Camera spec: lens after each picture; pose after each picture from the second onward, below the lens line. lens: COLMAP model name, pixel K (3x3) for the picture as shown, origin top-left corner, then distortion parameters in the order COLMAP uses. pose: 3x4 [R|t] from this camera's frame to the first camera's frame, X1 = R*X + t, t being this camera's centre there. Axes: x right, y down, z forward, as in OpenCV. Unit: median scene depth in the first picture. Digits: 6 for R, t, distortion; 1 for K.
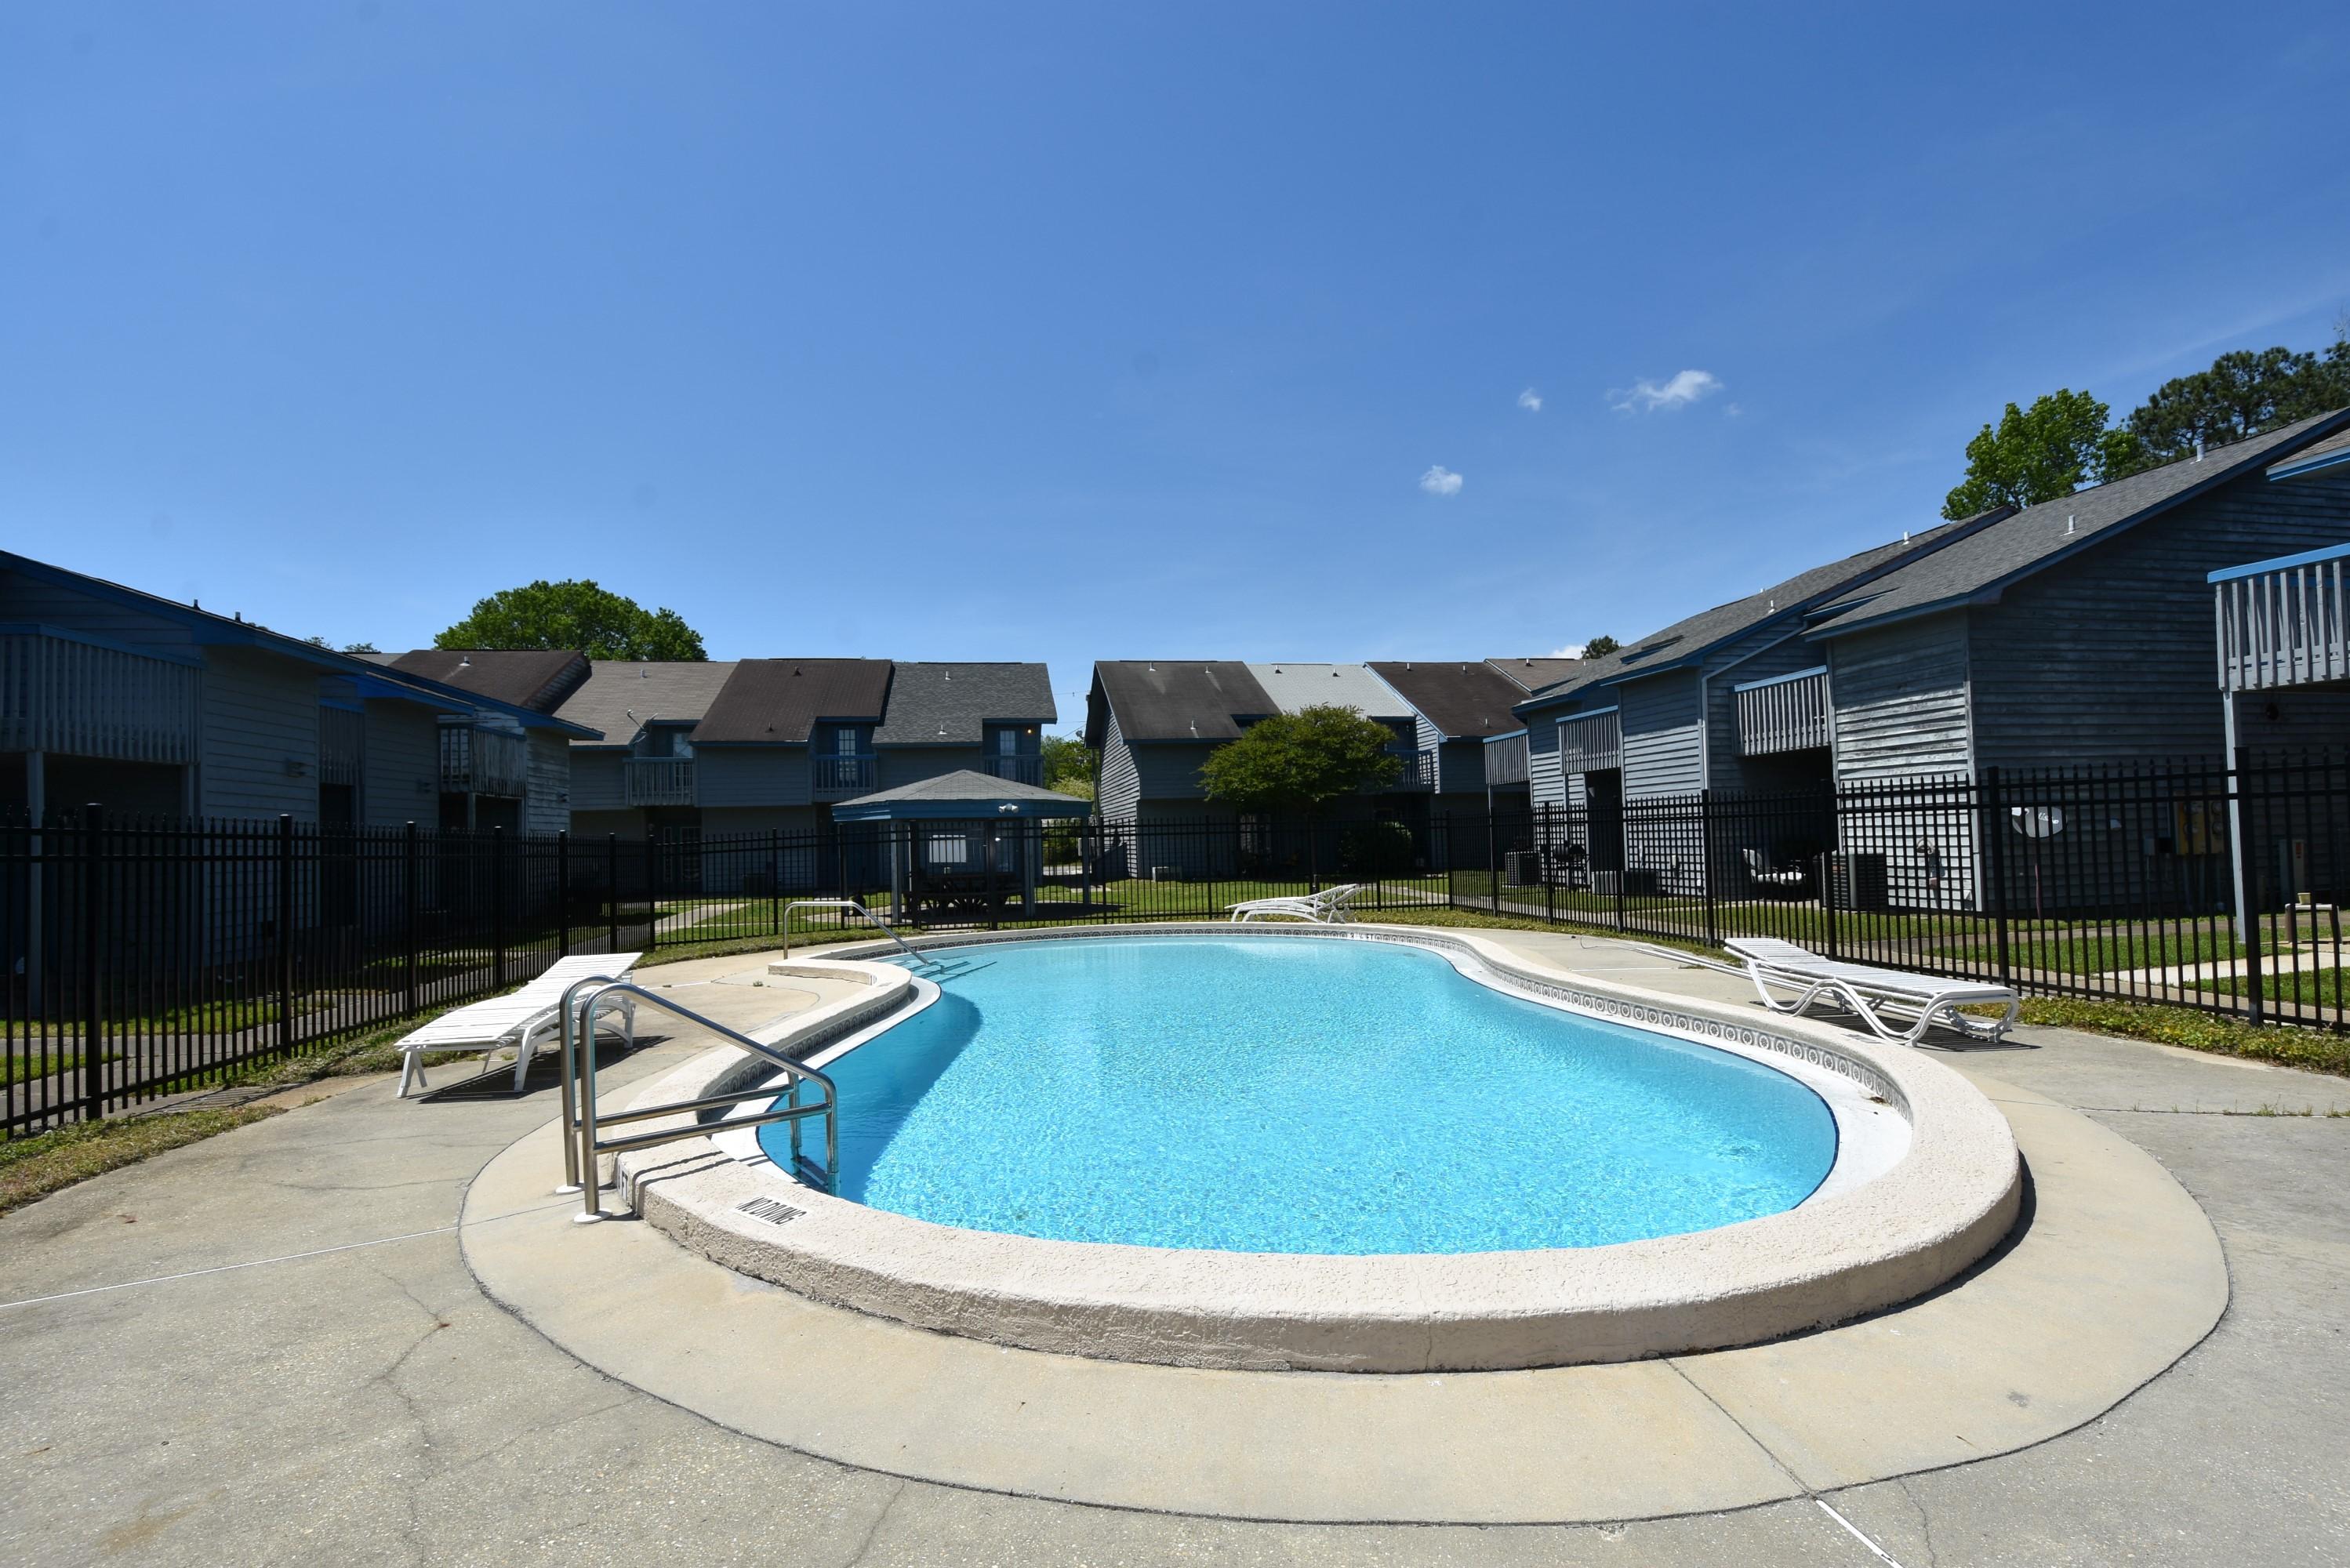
lens RADIAL K [[1072.8, 0, 1173.4], [0, 1072.8, 798.1], [0, 0, 1]] dist [-0.001042, -0.013196]
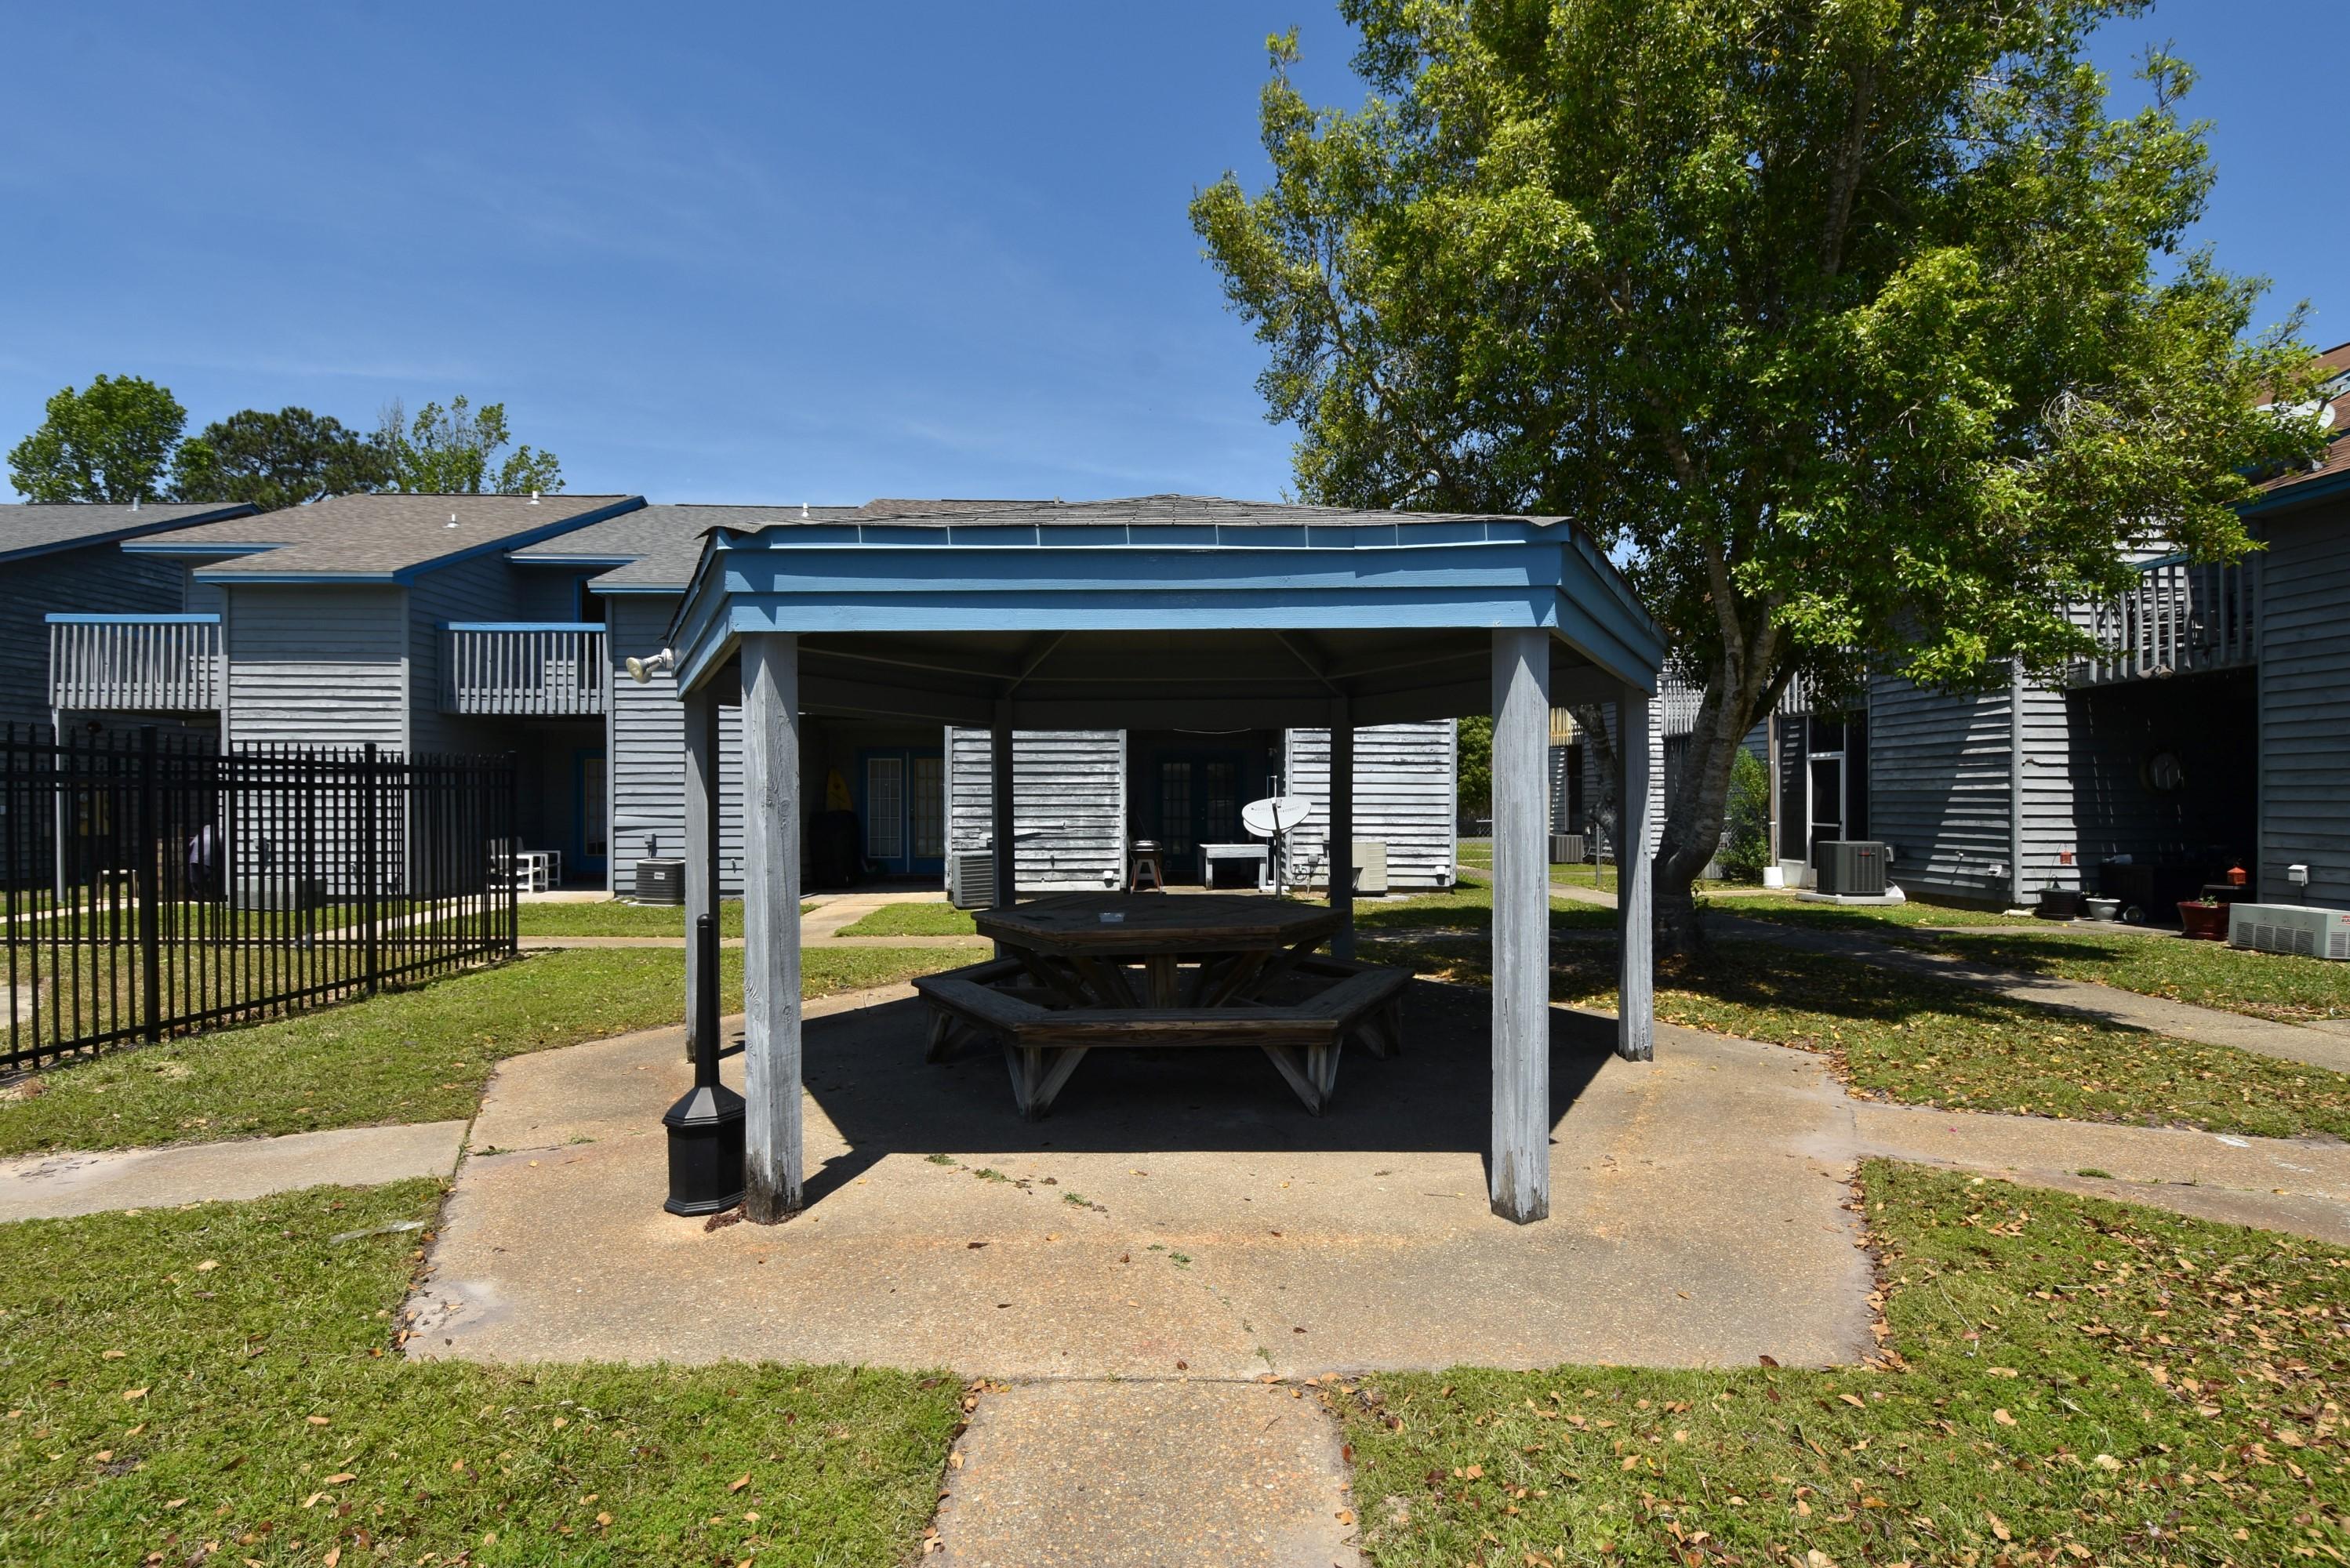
lens RADIAL K [[1072.8, 0, 1176.3], [0, 1072.8, 803.6], [0, 0, 1]] dist [-0.001042, -0.013196]
pose [[0.126665, 0.022695, 0.991686, -0.037161], [-0.040959, 0.999005, -0.017631, -0.006027], [-0.991100, -0.038385, 0.127468, -0.184949]]
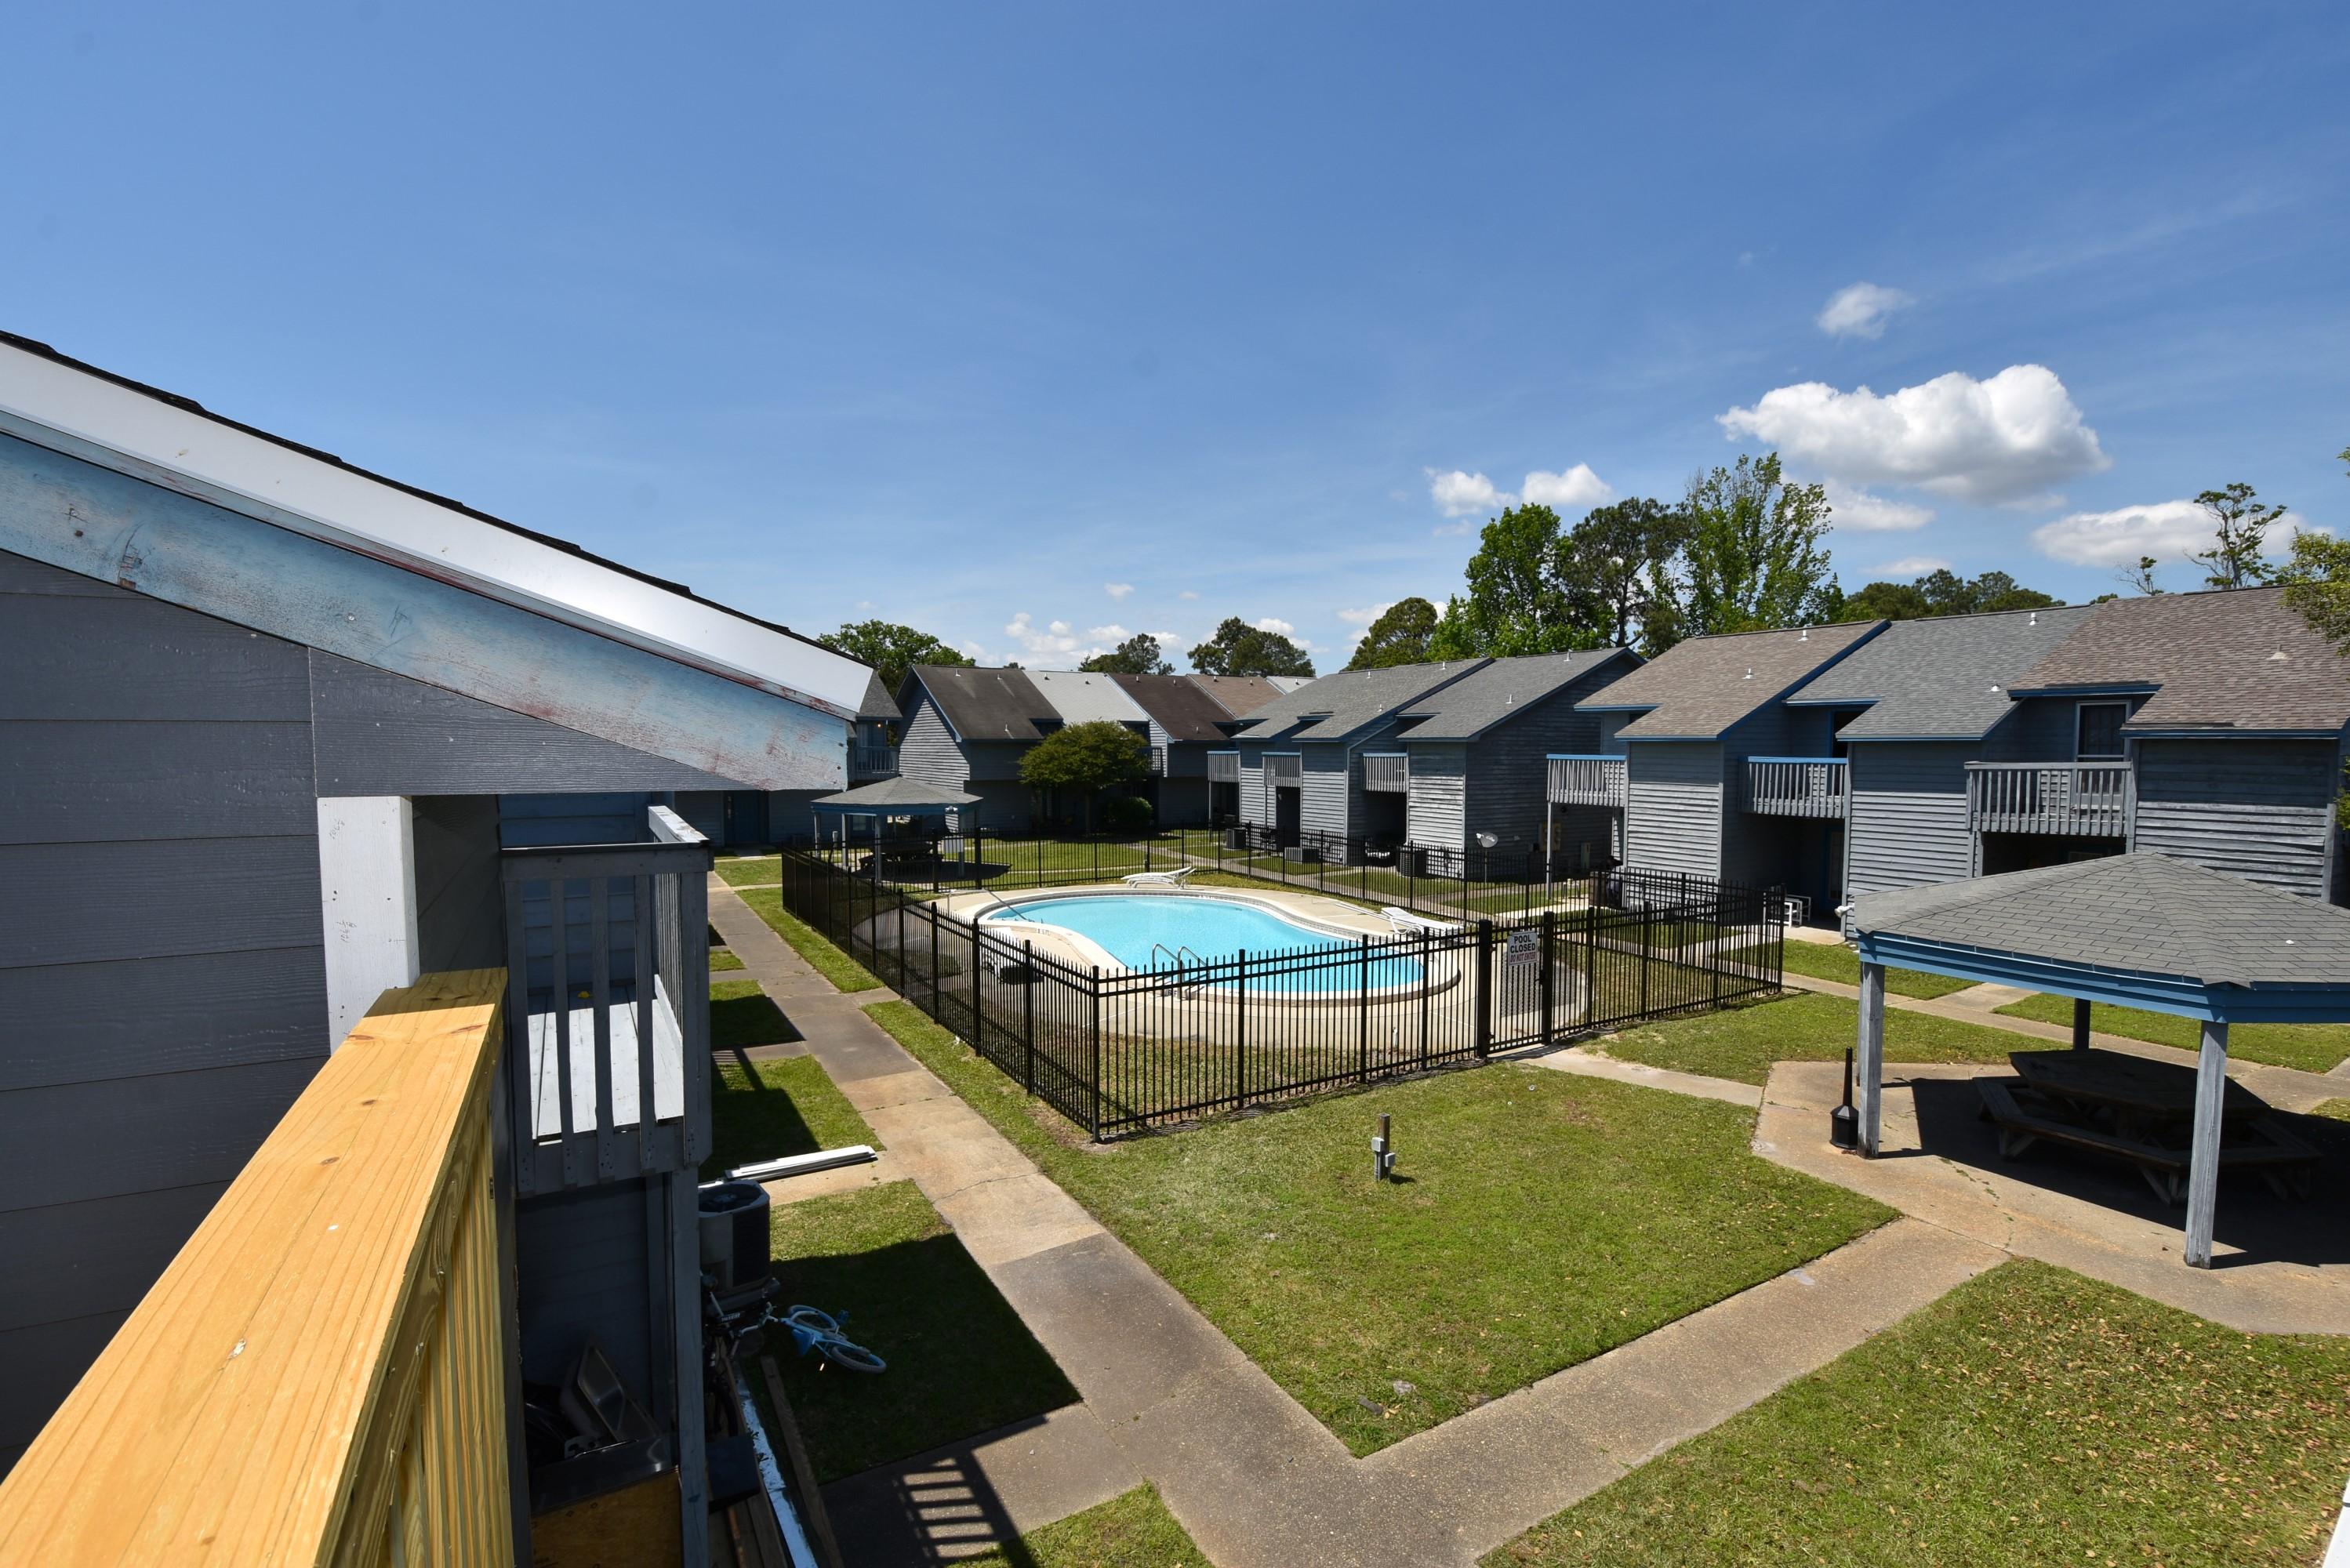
lens RADIAL K [[1022.1, 0, 1166.4], [0, 1022.1, 801.3], [0, 0, 1]] dist [-0.002590, -0.011533]
pose [[0.939034, 0.004414, 0.343796, -0.255349], [-0.035643, 0.995780, 0.084569, -0.096823], [-0.341972, -0.091667, 0.935228, -0.350353]]
